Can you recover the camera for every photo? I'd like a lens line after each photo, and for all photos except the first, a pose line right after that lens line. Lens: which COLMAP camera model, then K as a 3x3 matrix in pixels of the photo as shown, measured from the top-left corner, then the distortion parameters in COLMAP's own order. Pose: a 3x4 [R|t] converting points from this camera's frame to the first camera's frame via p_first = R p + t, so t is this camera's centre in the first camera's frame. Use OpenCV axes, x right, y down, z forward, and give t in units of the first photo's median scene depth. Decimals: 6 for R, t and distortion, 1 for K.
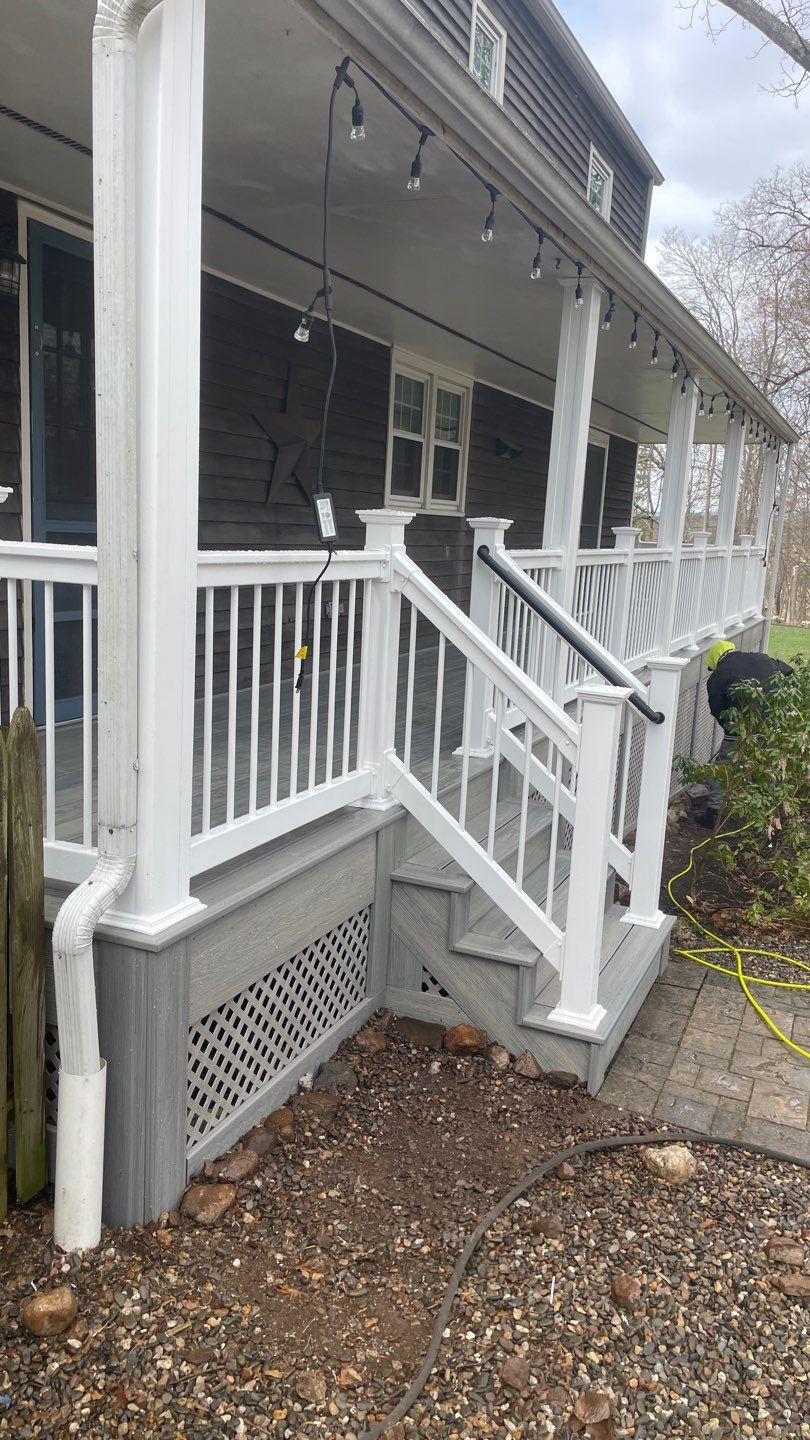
lens RADIAL K [[1081.2, 0, 391.9], [0, 1081.2, 725.9], [0, 0, 1]] dist [0.083406, -0.112967]
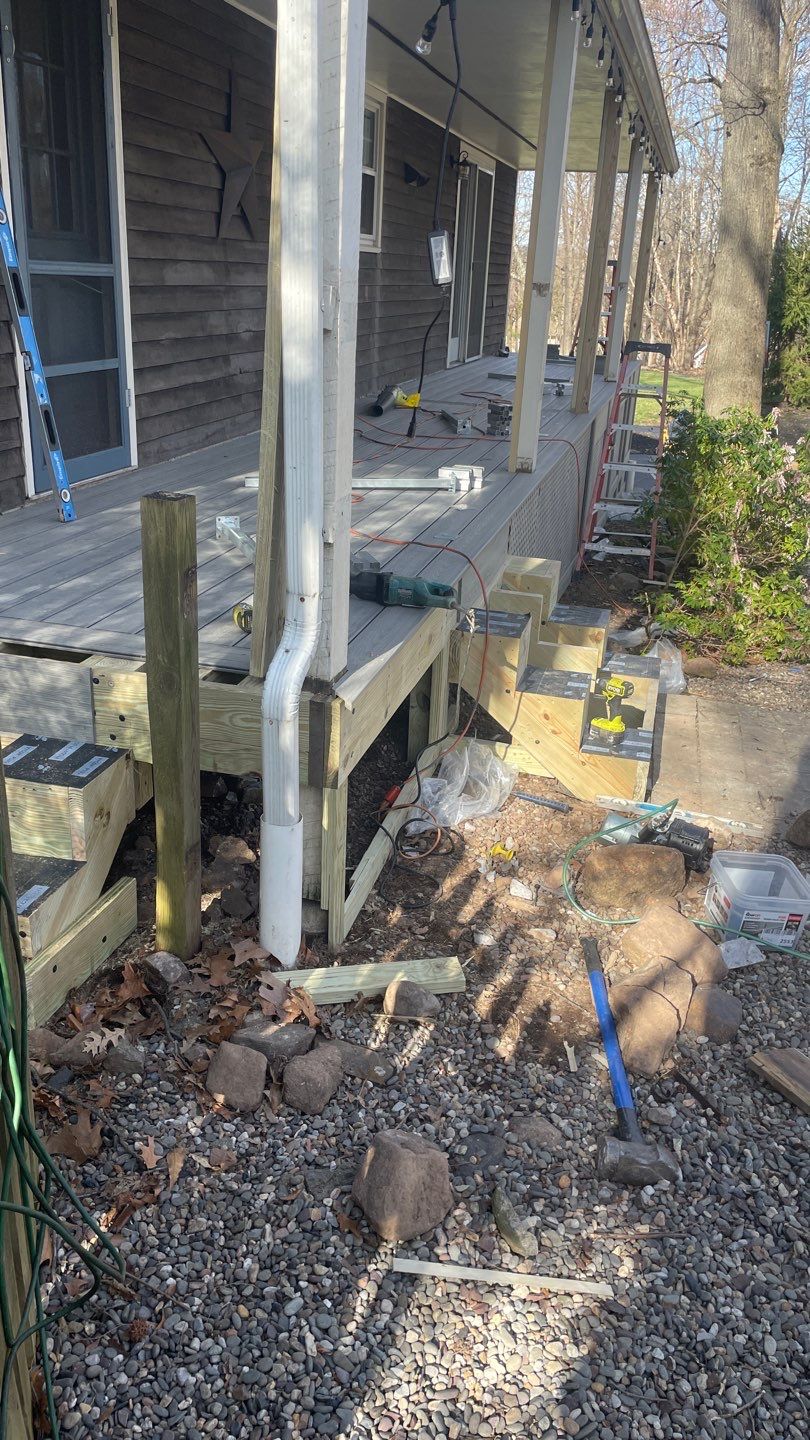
lens RADIAL K [[1081.2, 0, 408.8], [0, 1081.2, 706.9], [0, 0, 1]] dist [0.083406, -0.112967]
pose [[0.983935, -0.065464, 0.166089, -0.181854], [0.029947, 0.977683, 0.207942, -0.006172], [-0.175995, -0.199628, 0.963937, -0.006814]]
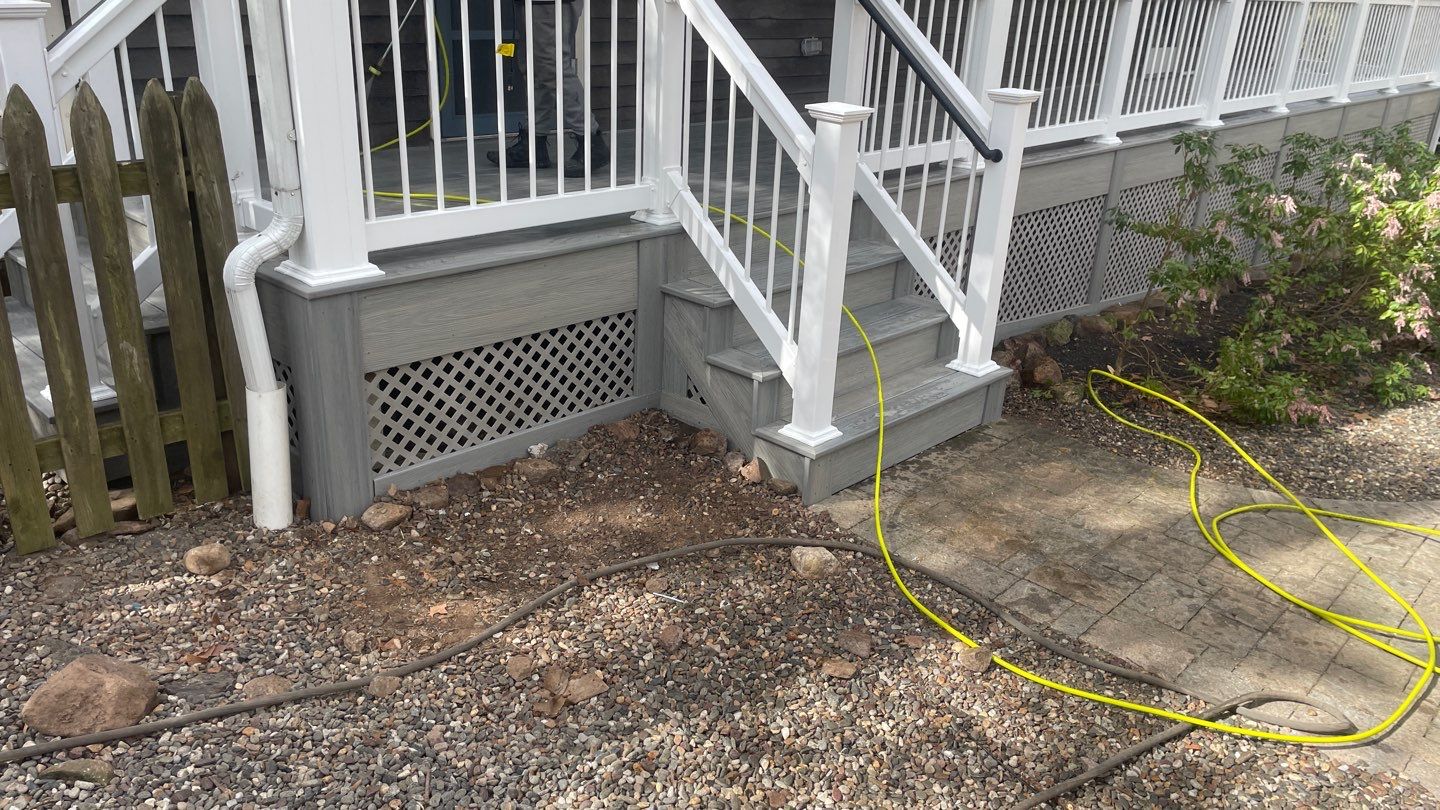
lens RADIAL K [[1081.2, 0, 734.2], [0, 1081.2, 403.3], [0, 0, 1]] dist [0.083406, -0.112967]
pose [[0.946451, 0.119356, -0.299974, 0.326376], [-0.062356, 0.979238, 0.192885, 0.033167], [0.316768, -0.163851, 0.934244, 0.008805]]
